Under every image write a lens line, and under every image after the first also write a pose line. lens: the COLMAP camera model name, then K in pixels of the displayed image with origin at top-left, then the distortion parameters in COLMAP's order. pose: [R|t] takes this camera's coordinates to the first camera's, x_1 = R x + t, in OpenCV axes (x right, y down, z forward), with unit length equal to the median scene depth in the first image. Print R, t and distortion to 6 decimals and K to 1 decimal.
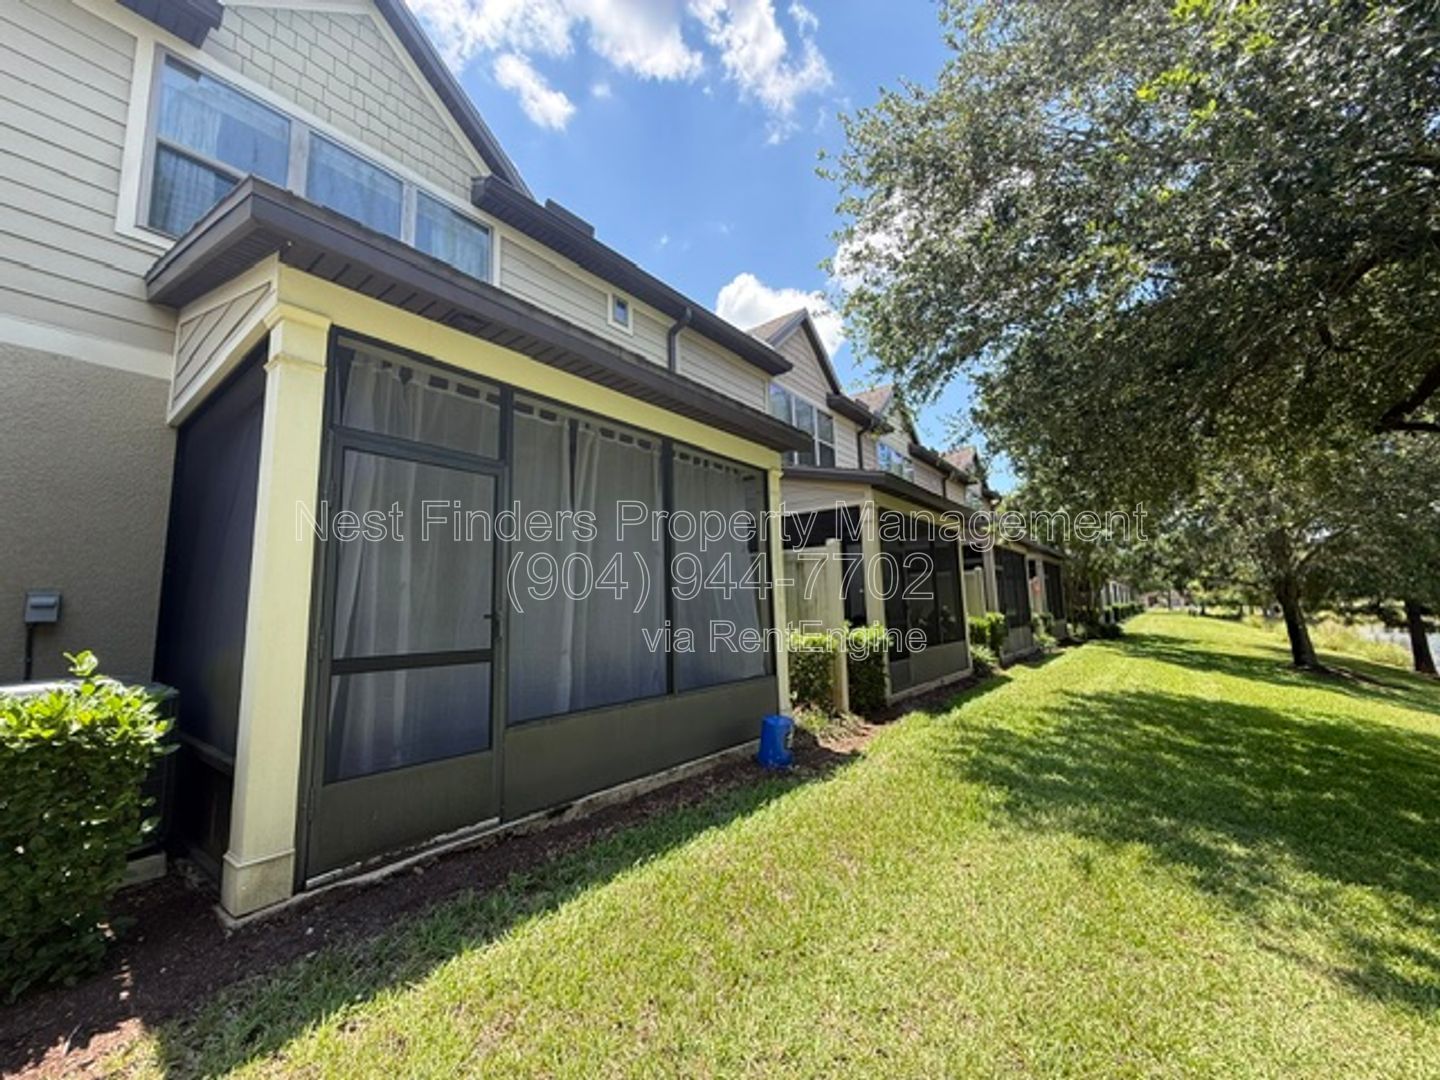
lens RADIAL K [[569.7, 0, 718.0], [0, 569.7, 543.0], [0, 0, 1]] dist [-0.001062, -0.000512]
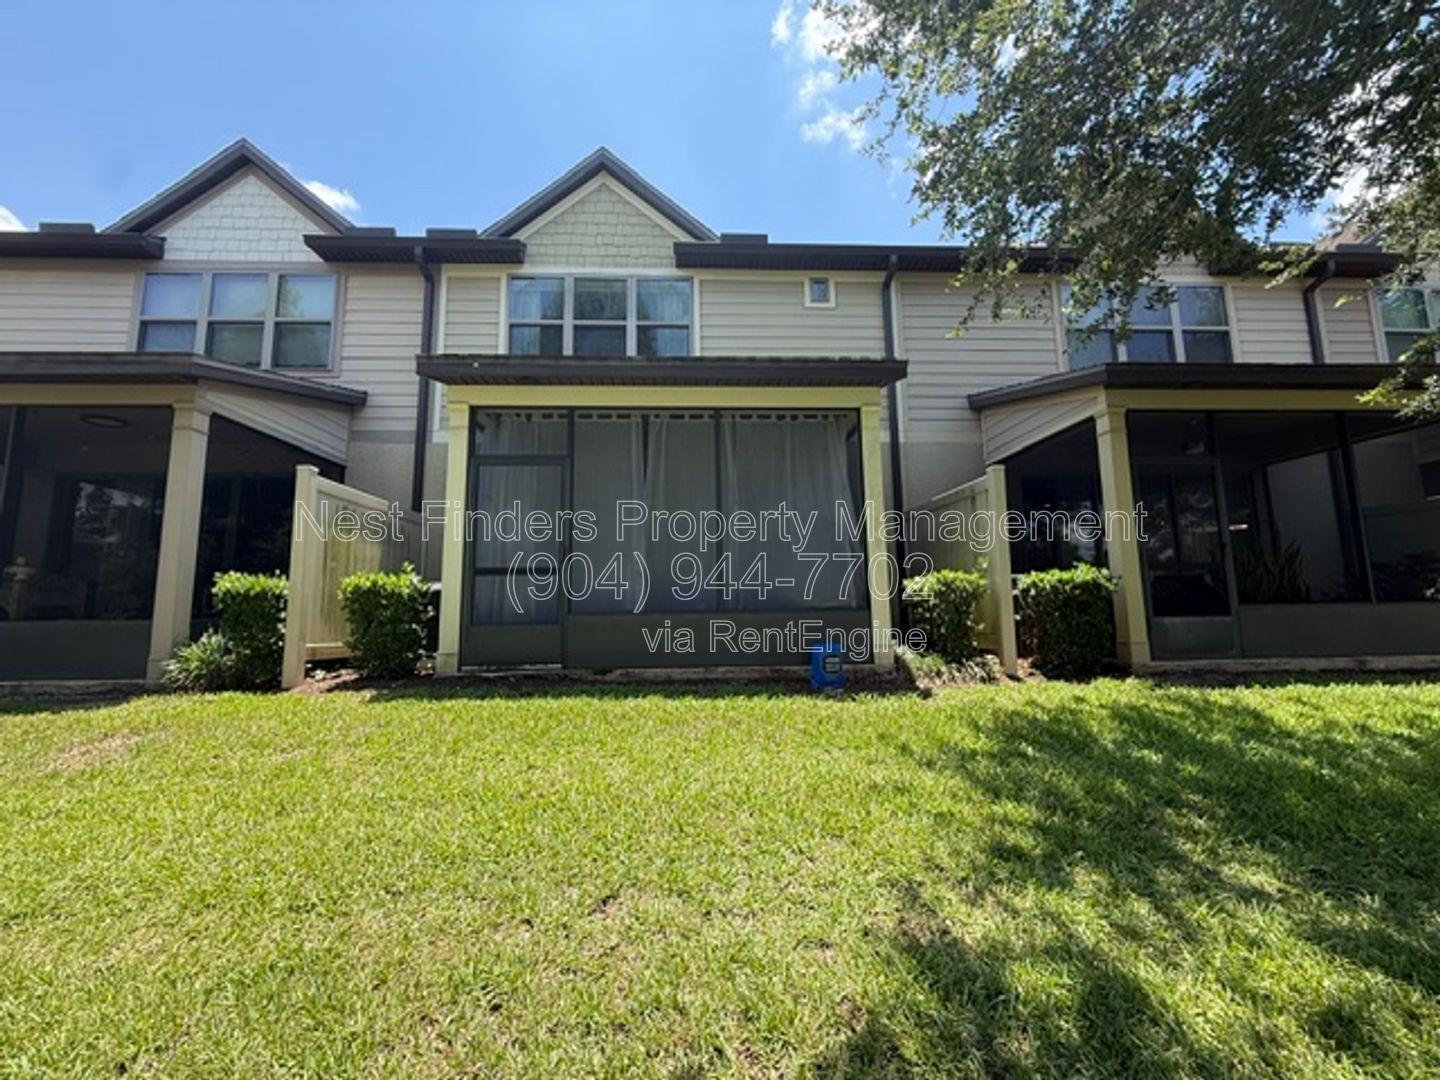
lens RADIAL K [[569.7, 0, 718.0], [0, 569.7, 543.0], [0, 0, 1]] dist [-0.001062, -0.000512]
pose [[0.652367, -0.068766, -0.754777, 1.015515], [0.089122, 0.995926, -0.013707, 0.153838], [0.752645, -0.058326, 0.655838, 0.218609]]
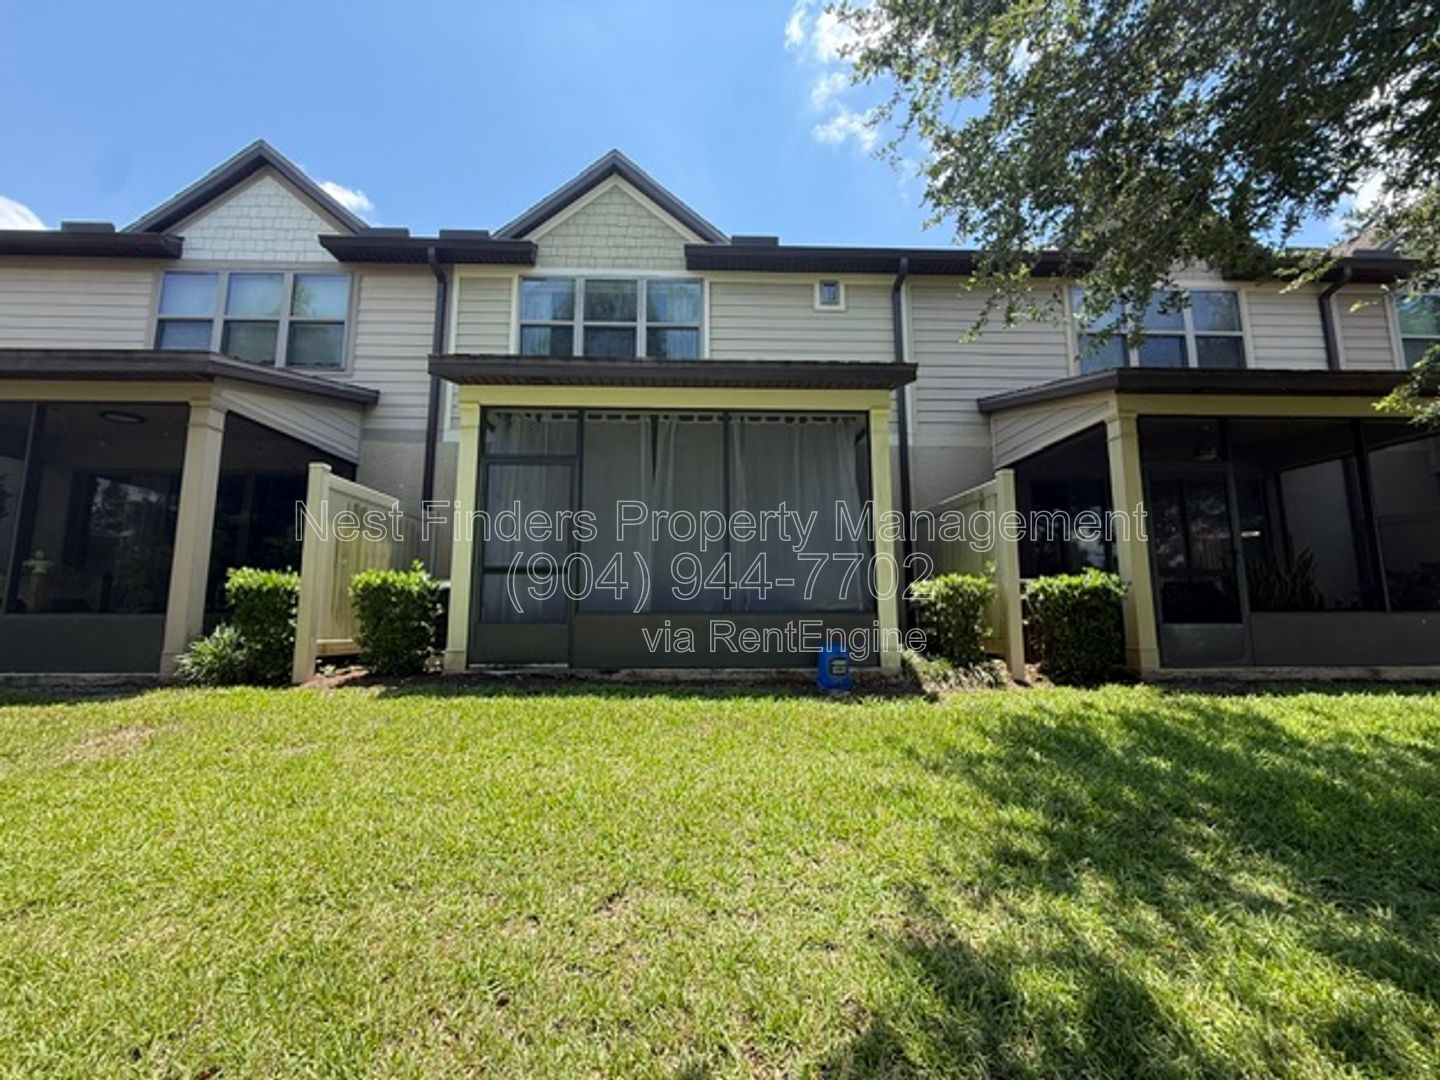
lens RADIAL K [[569.7, 0, 718.0], [0, 569.7, 543.0], [0, 0, 1]] dist [-0.001062, -0.000512]
pose [[0.644424, -0.063778, -0.762004, 1.015657], [0.078105, 0.996794, -0.017376, 0.154397], [0.760669, -0.048319, 0.647339, 0.215038]]
